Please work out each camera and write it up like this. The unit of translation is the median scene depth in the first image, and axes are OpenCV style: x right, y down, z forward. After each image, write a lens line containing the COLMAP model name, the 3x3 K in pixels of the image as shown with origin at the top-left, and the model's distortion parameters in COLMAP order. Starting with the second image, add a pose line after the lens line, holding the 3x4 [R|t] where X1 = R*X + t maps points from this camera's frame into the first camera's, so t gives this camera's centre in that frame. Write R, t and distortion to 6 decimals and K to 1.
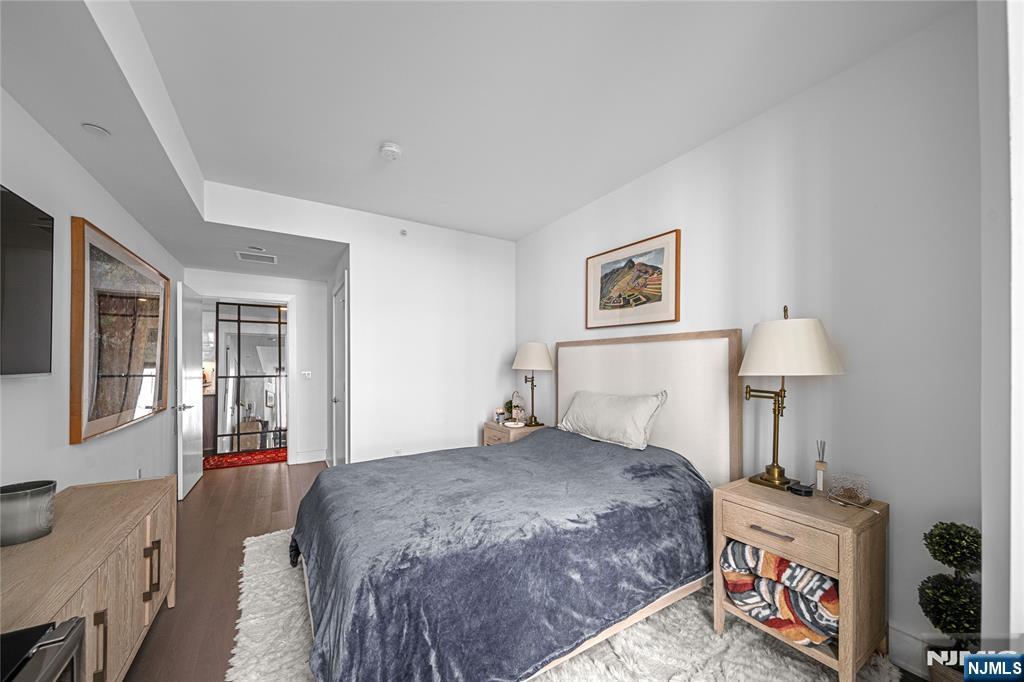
lens RADIAL K [[368.0, 0, 502.7], [0, 368.0, 359.7], [0, 0, 1]] dist [0.000490, -0.000033]
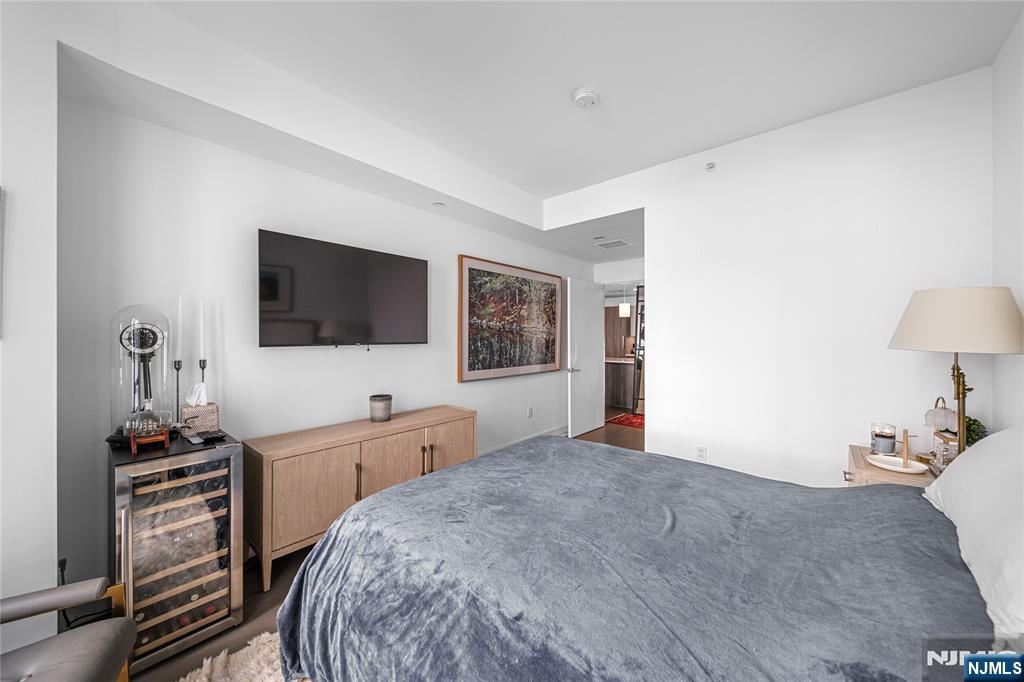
lens RADIAL K [[364.9, 0, 512.2], [0, 364.9, 338.3], [0, 0, 1]] dist [0.001076, -0.000146]
pose [[0.325133, -0.001334, -0.945667, 0.468523], [0.007647, 0.999970, 0.001218, 0.011309], [0.945637, -0.007628, 0.325133, 0.541655]]
